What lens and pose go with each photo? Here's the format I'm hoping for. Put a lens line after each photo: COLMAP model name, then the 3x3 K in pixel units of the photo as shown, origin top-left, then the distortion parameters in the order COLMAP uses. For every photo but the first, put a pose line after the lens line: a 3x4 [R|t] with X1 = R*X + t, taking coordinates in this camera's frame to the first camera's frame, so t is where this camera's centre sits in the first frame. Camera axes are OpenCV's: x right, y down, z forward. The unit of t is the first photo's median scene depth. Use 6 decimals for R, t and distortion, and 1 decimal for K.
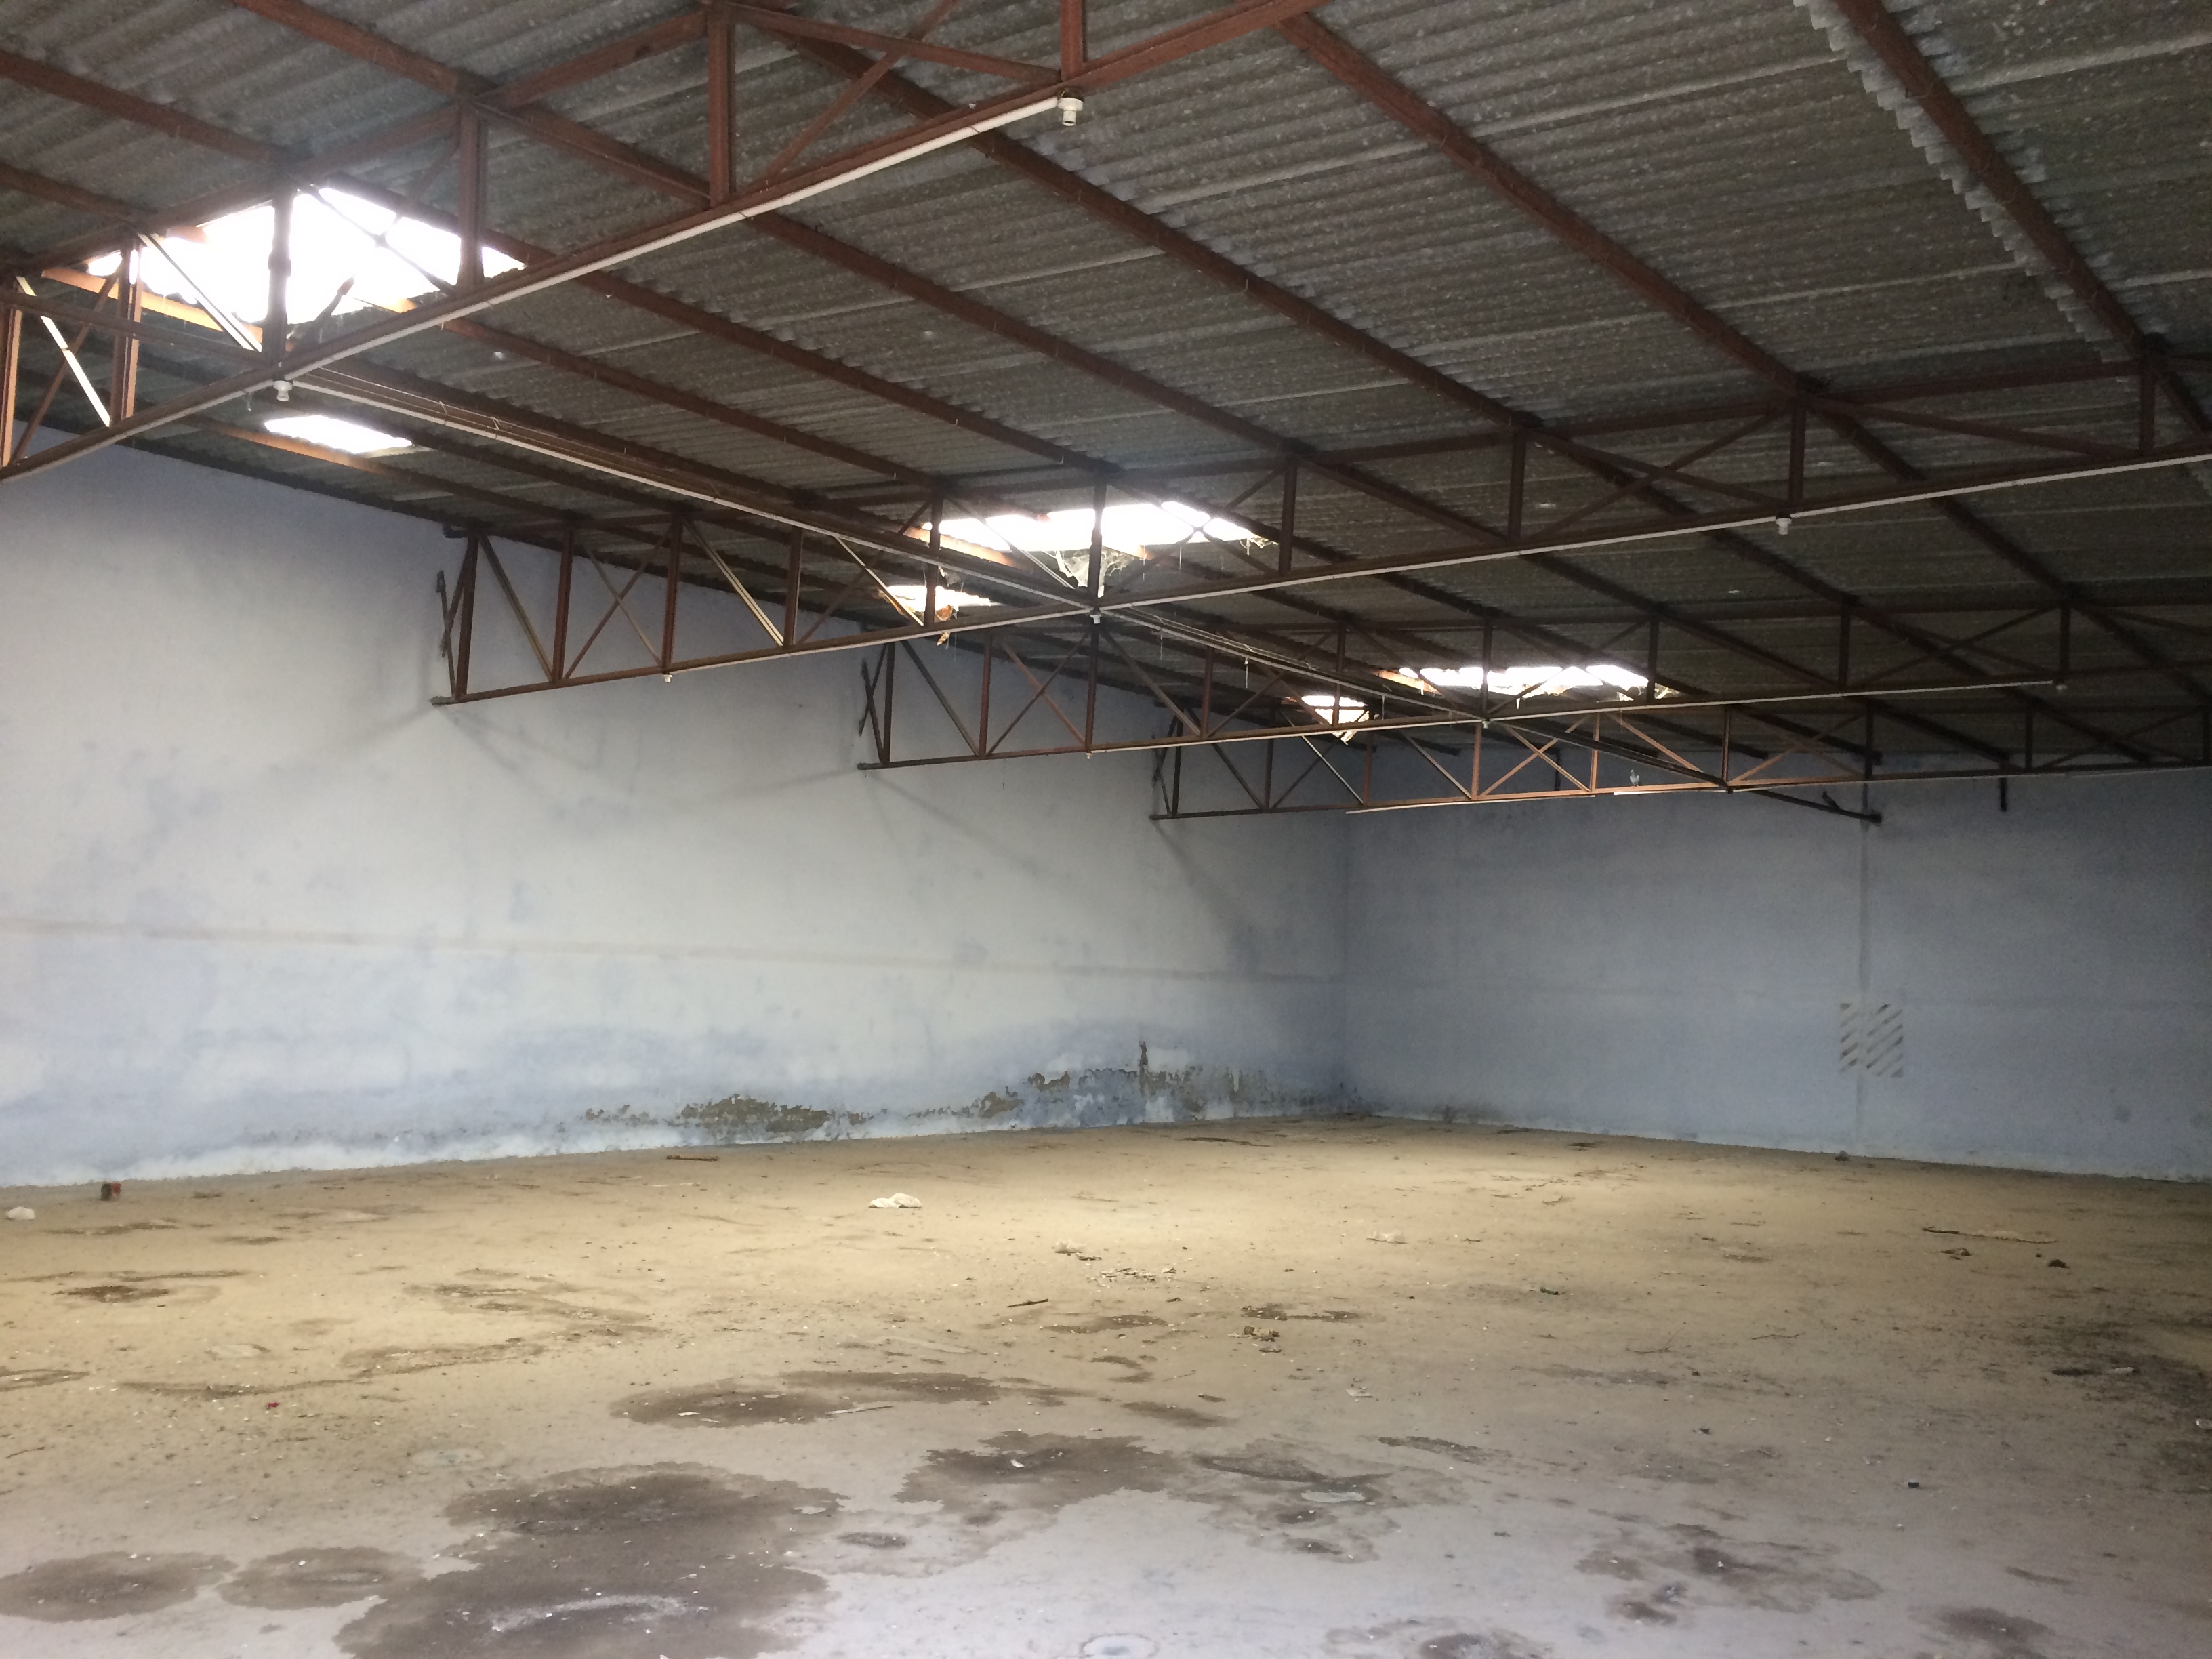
lens RADIAL K [[1870.0, 0, 1063.5], [0, 1870.0, 836.5], [0, 0, 1]] dist [0.076307, -0.095691]
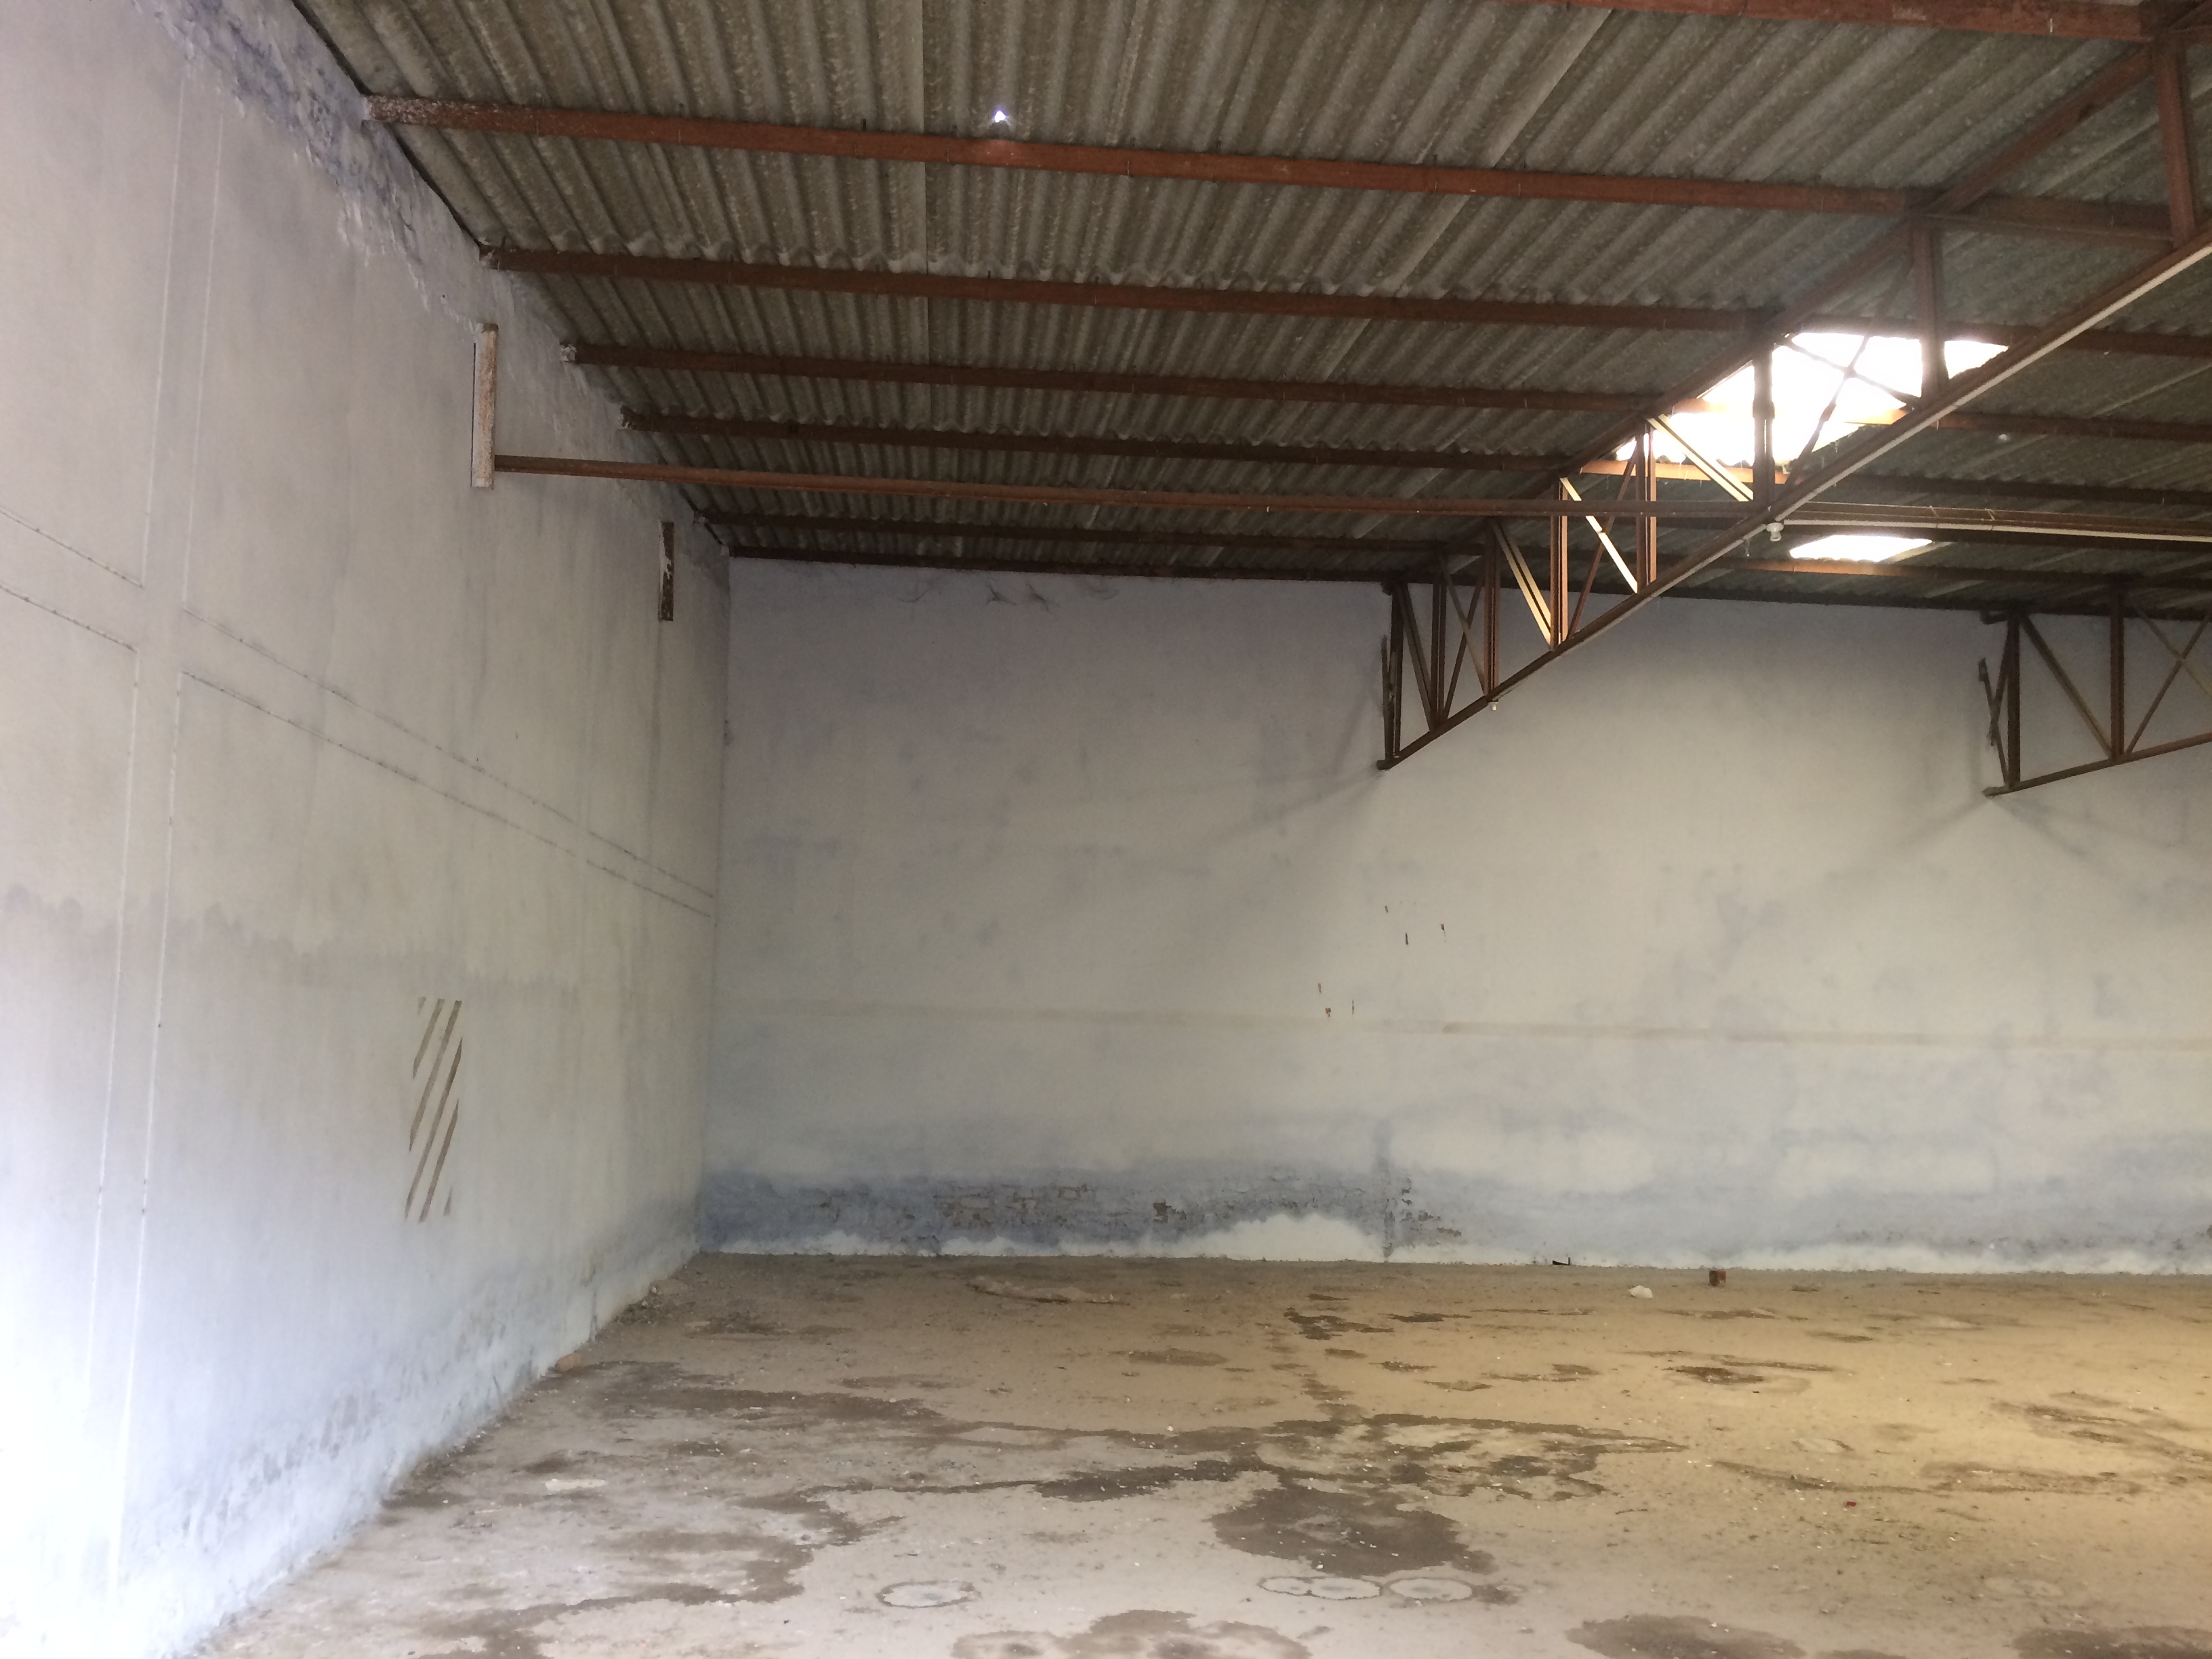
lens RADIAL K [[1870.0, 0, 1144.8], [0, 1870.0, 833.5], [0, 0, 1]] dist [0.076307, -0.095691]
pose [[0.719556, -0.095237, -0.687873, 0.033855], [0.060000, 0.995373, -0.075047, -0.005311], [0.691838, 0.012728, 0.721941, -0.007818]]
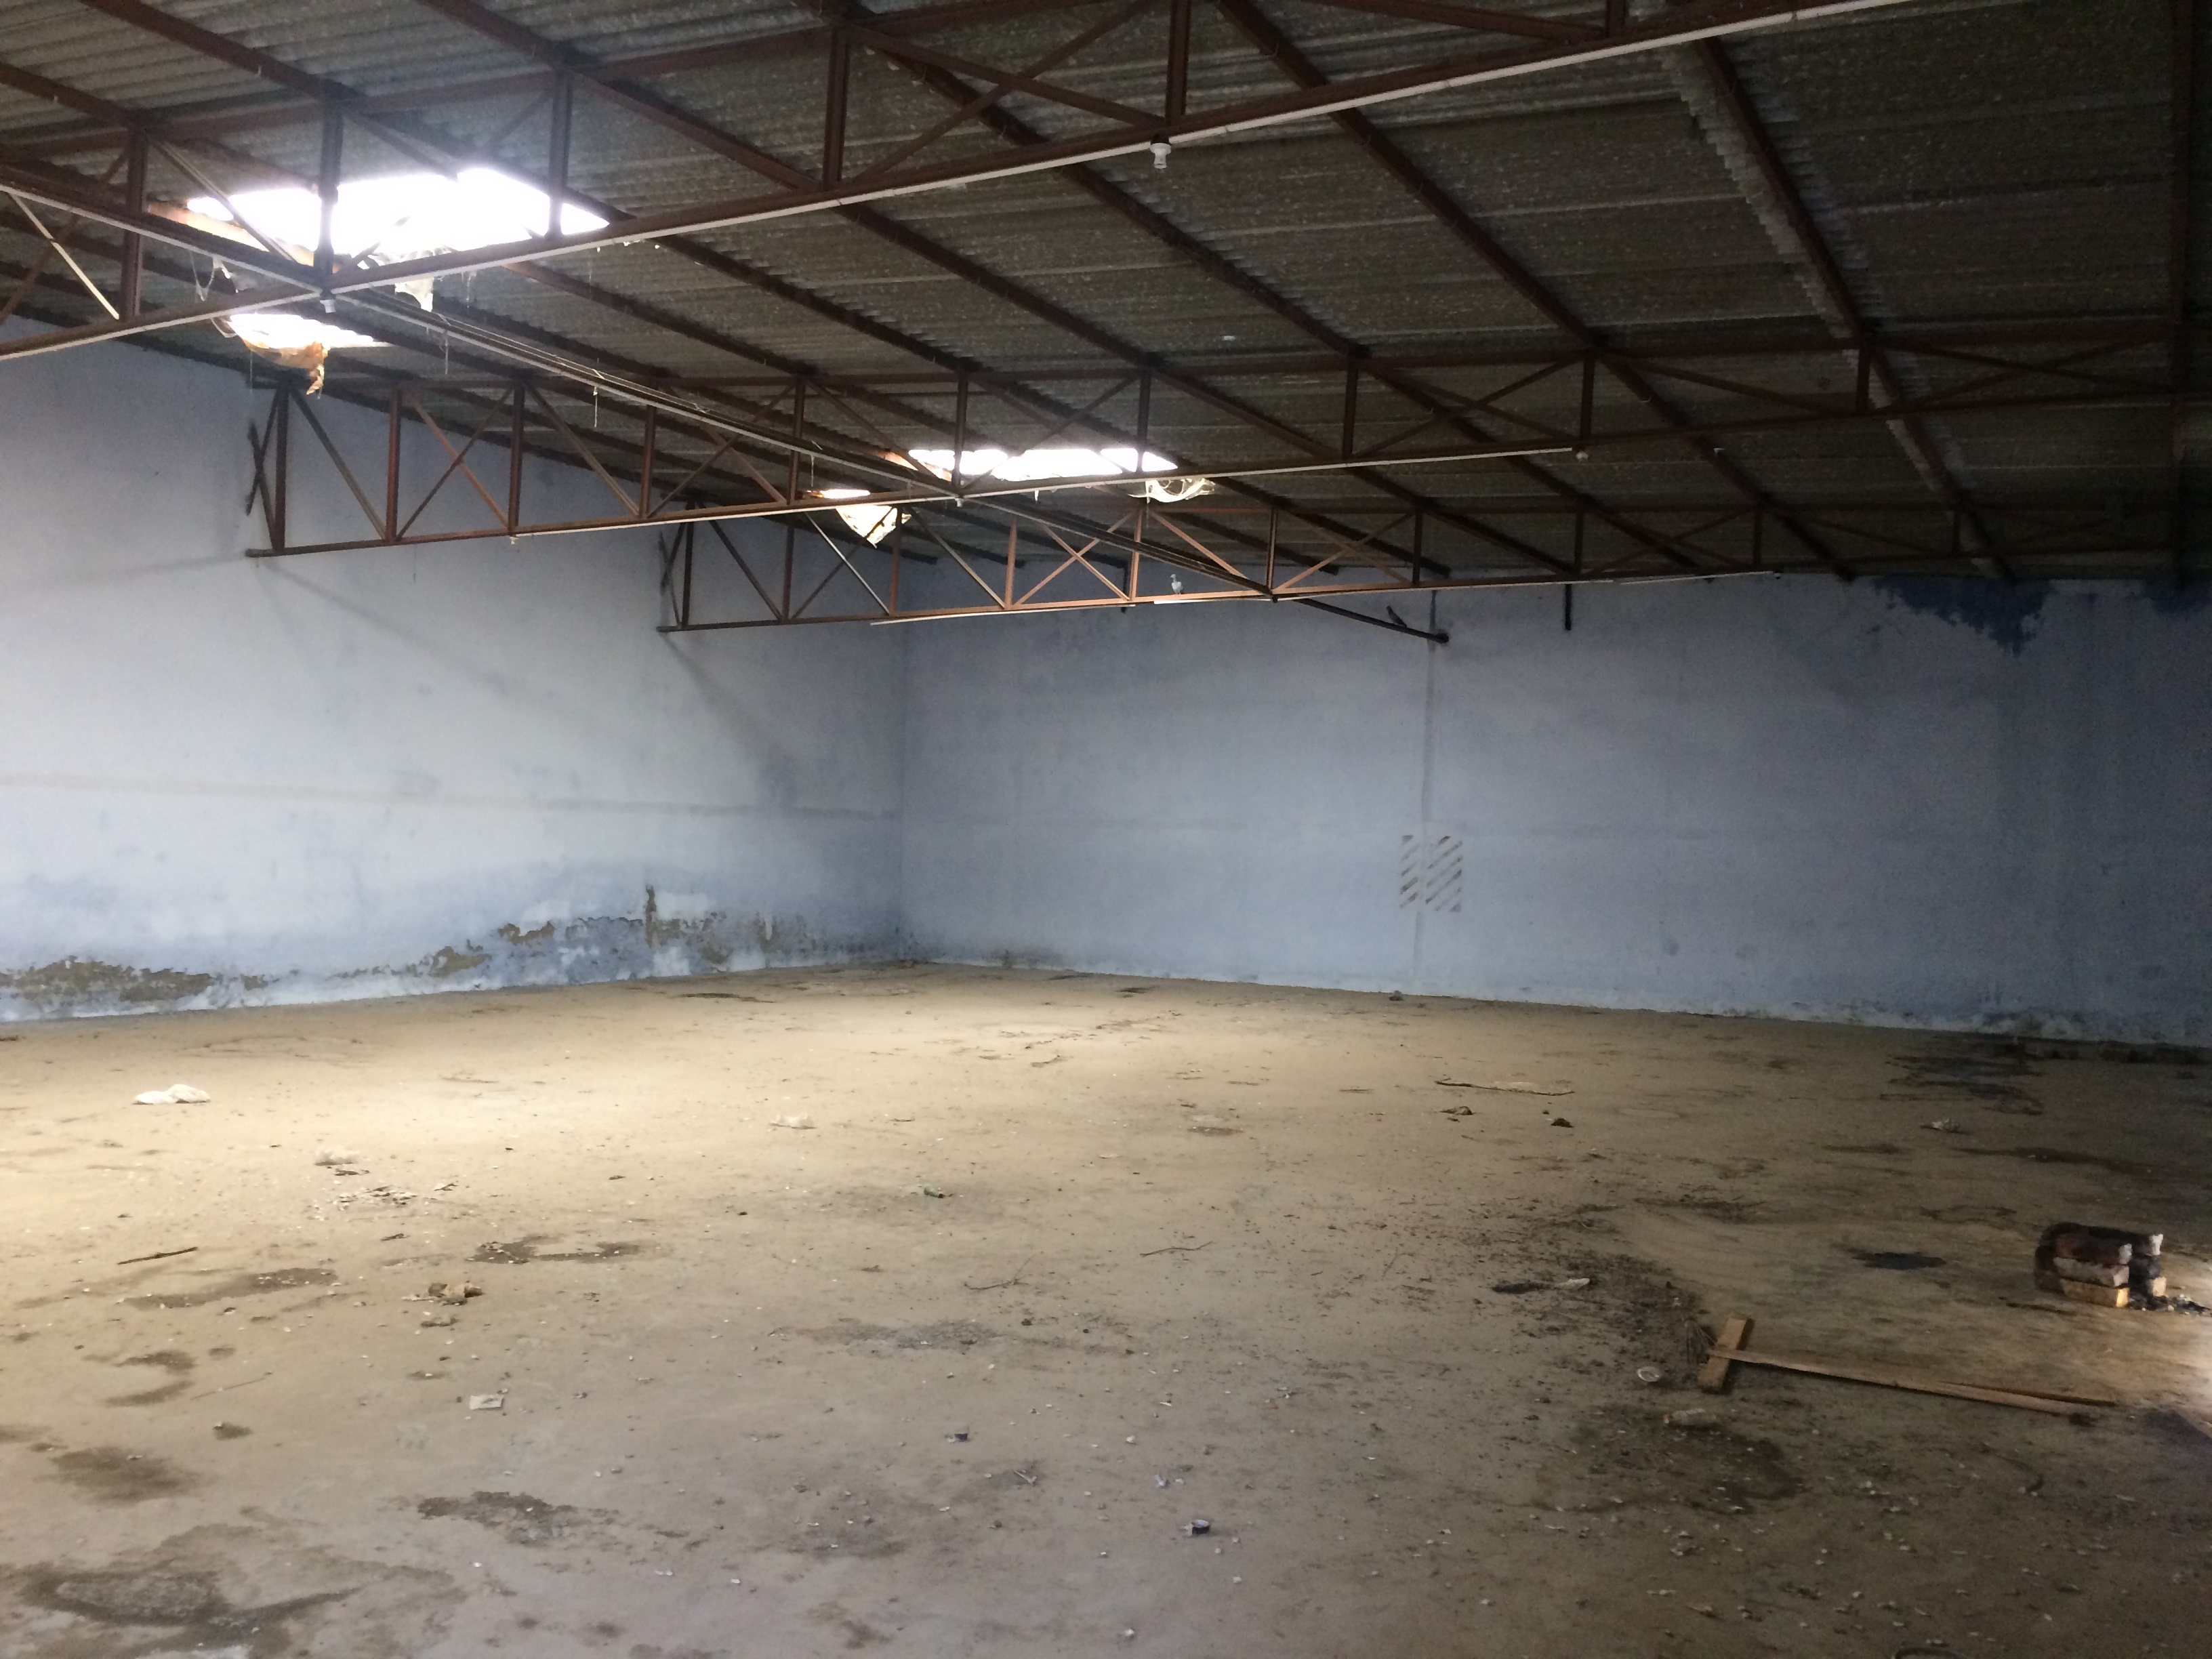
lens RADIAL K [[1870.0, 0, 1040.7], [0, 1870.0, 833.5], [0, 0, 1]] dist [0.076307, -0.095691]
pose [[0.987074, -0.006144, 0.160150, 0.187177], [-0.007029, 0.996644, 0.081557, 0.027523], [-0.160114, -0.081628, 0.983718, 0.243284]]
